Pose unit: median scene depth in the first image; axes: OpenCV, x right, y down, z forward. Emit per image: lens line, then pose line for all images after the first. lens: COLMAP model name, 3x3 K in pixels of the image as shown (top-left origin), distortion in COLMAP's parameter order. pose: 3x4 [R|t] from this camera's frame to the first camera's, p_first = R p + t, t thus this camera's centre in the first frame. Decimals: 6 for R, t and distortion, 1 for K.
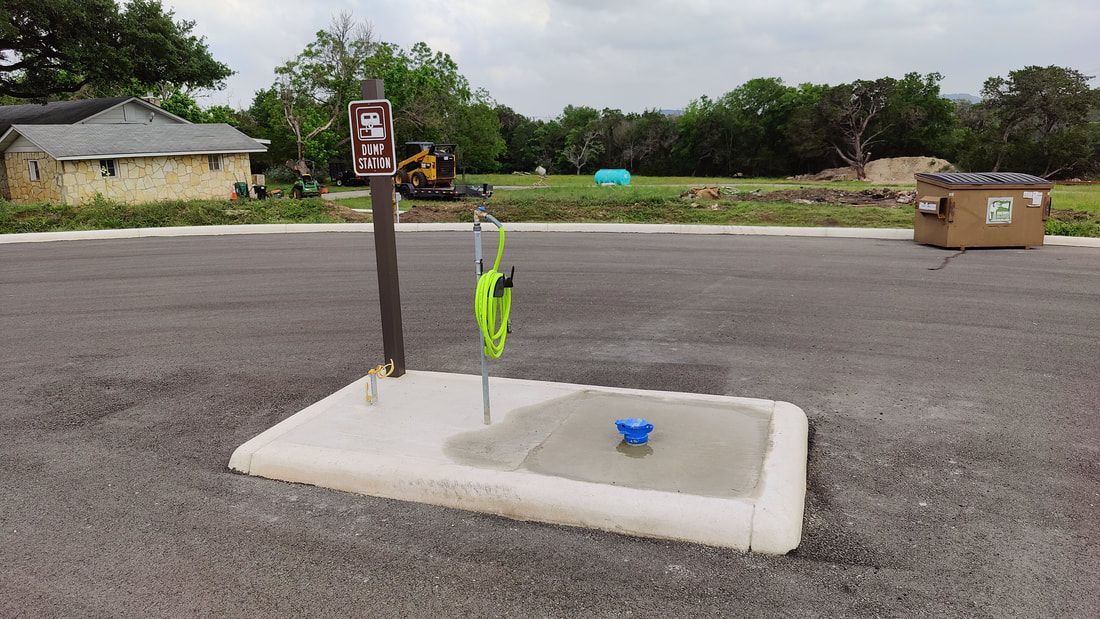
lens RADIAL K [[757.5, 0, 537.2], [0, 757.5, 305.5], [0, 0, 1]] dist [0.015988, 0.003979]
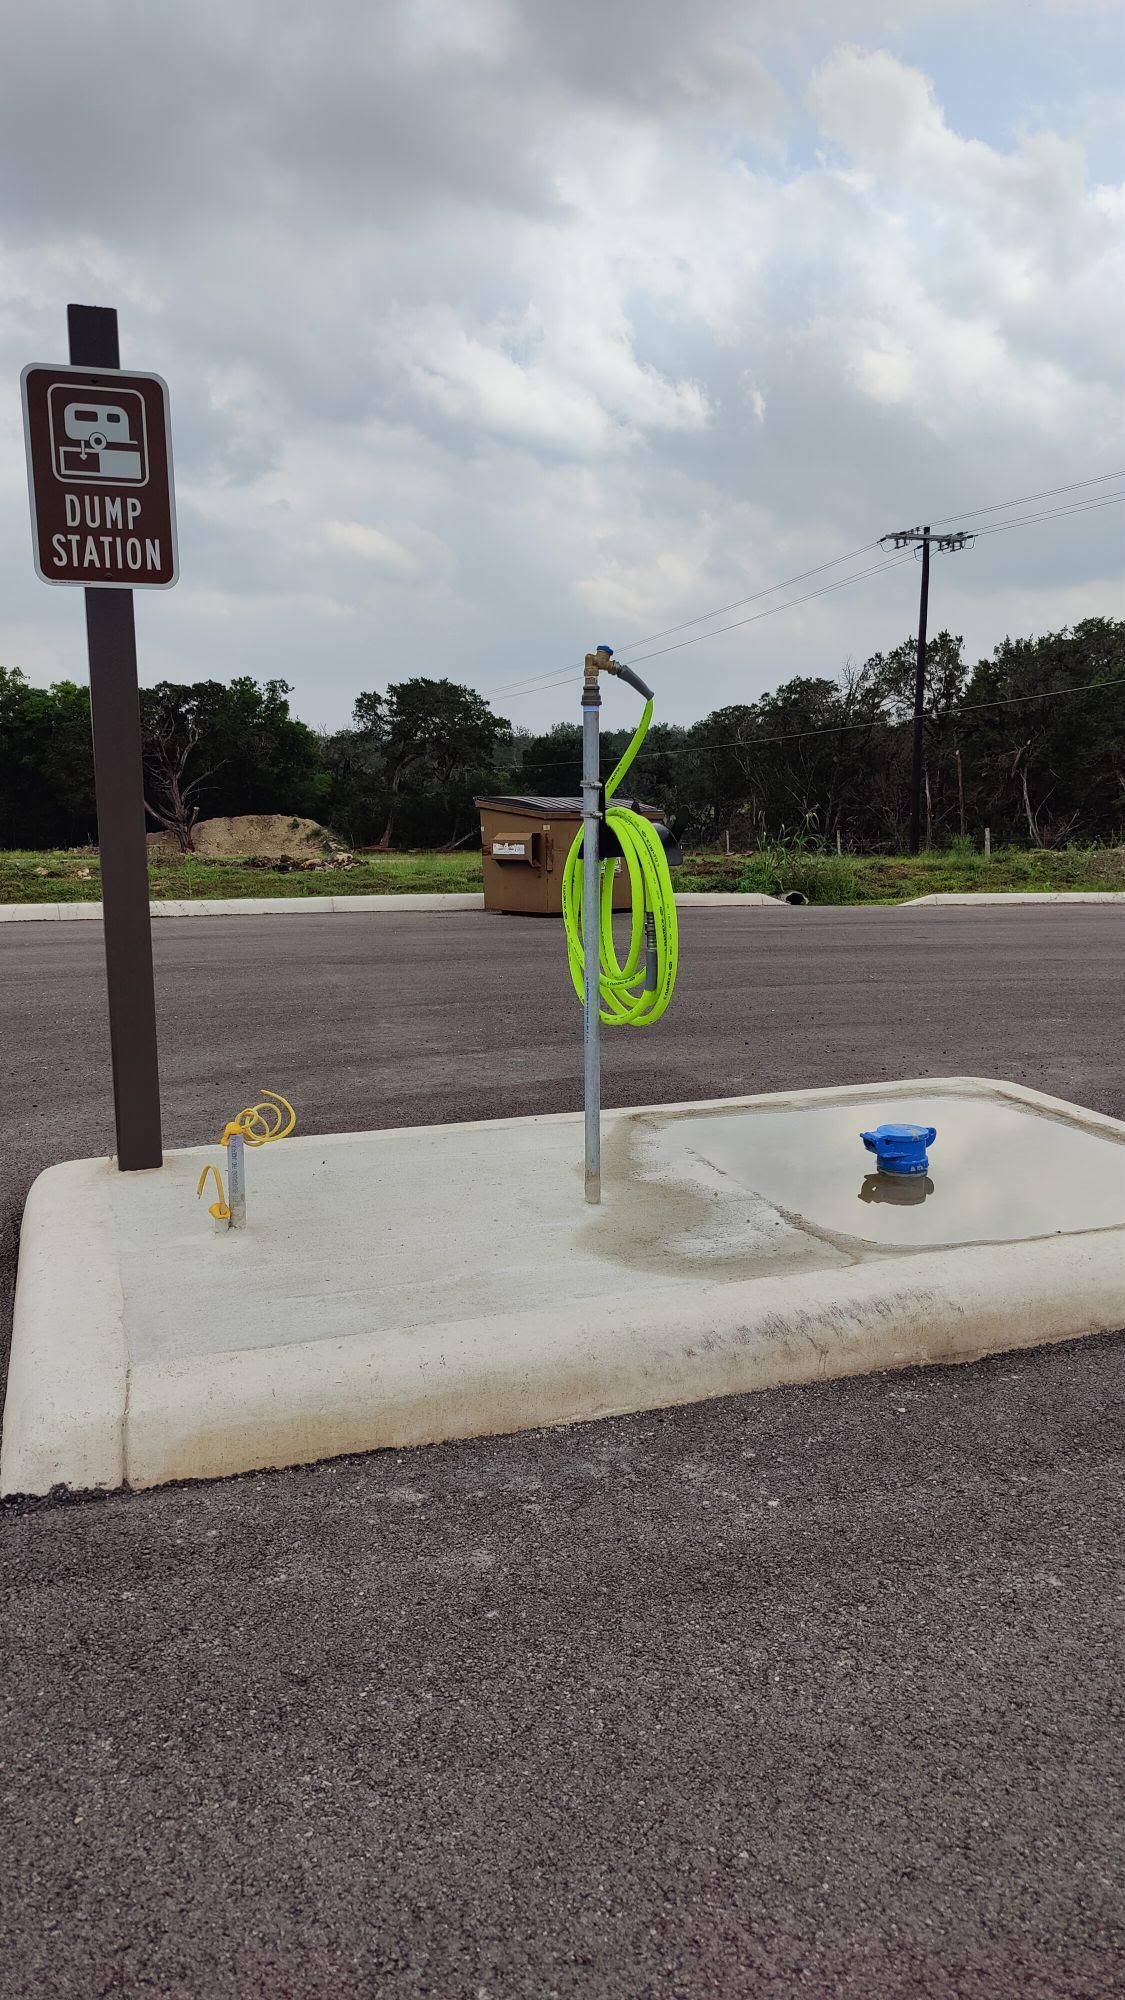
lens RADIAL K [[1377.2, 0, 562.5], [0, 1377.2, 1000.0], [0, 0, 1]] dist [0.015988, 0.003979]
pose [[0.770424, -0.079477, 0.632558, -0.471991], [0.120927, 0.992404, -0.022593, 0.057532], [-0.625958, 0.093899, 0.774183, 0.391841]]
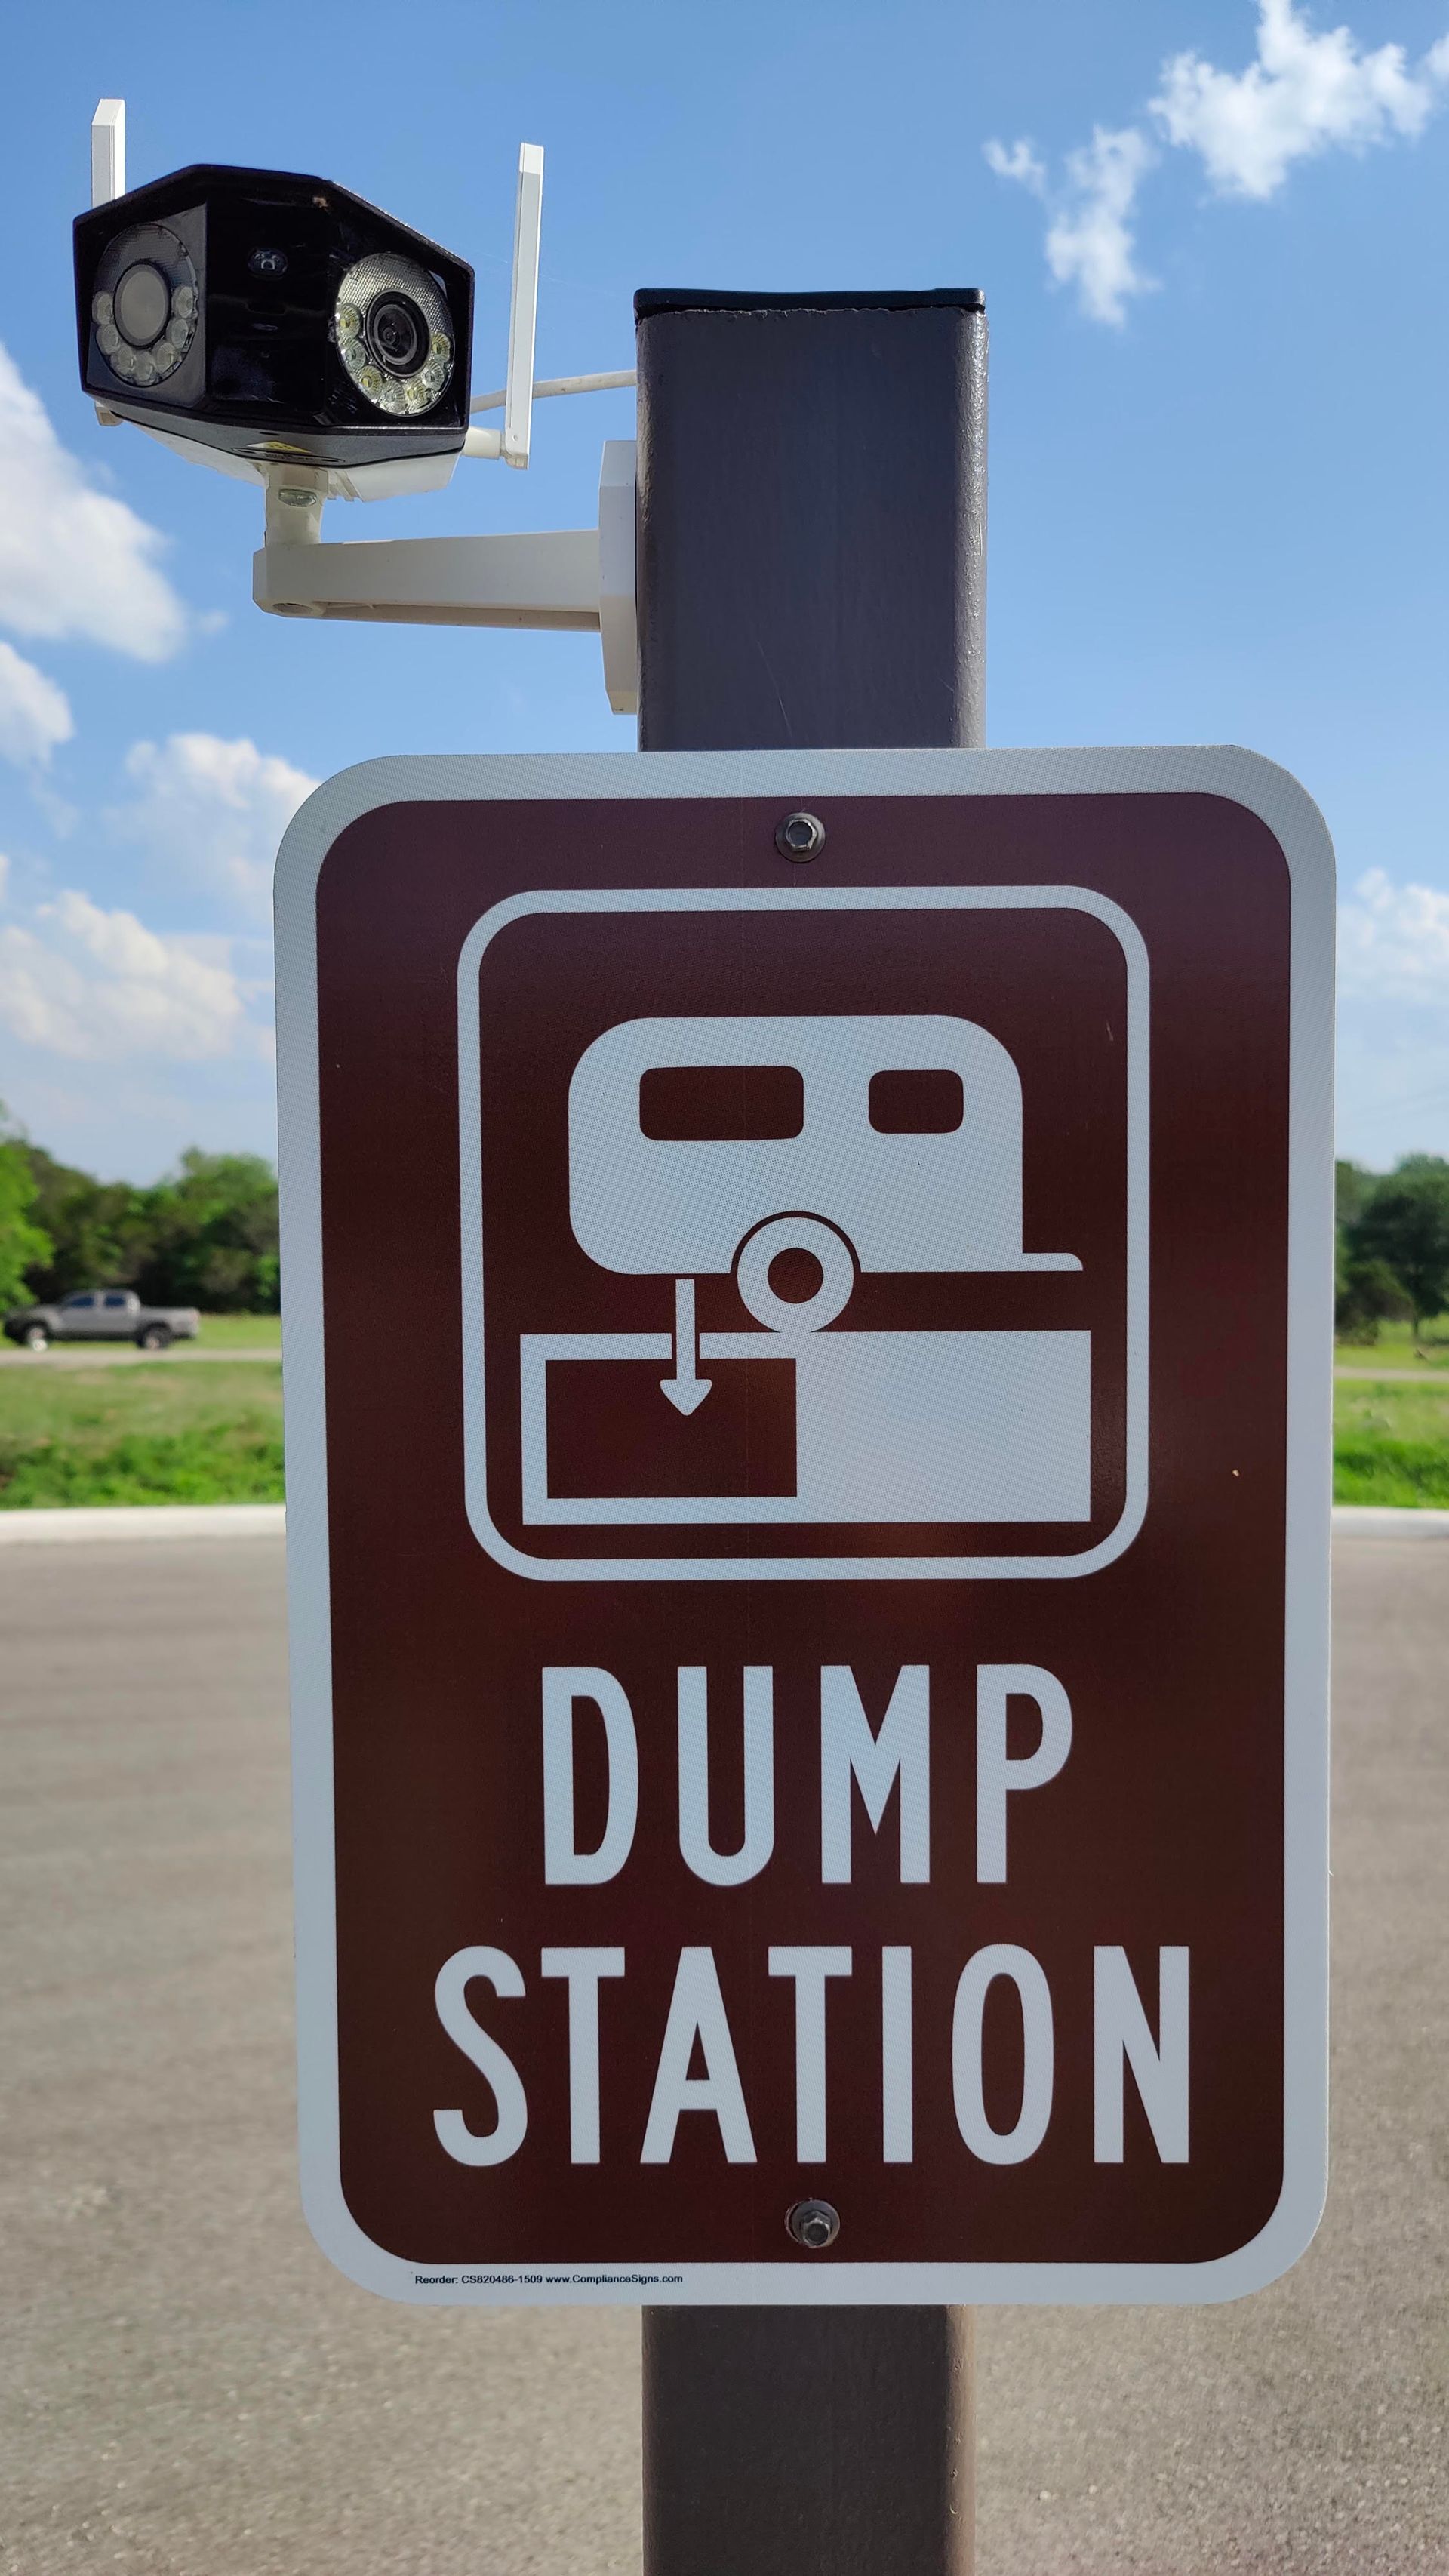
lens RADIAL K [[1773.8, 0, 724.5], [0, 1773.8, 1288.0], [0, 0, 1]] dist [0.015988, 0.003979]
pose [[0.939239, 0.013444, 0.343002, -0.257492], [0.049909, 0.983266, -0.175205, -0.214898], [-0.339617, 0.181678, 0.922850, 0.889431]]
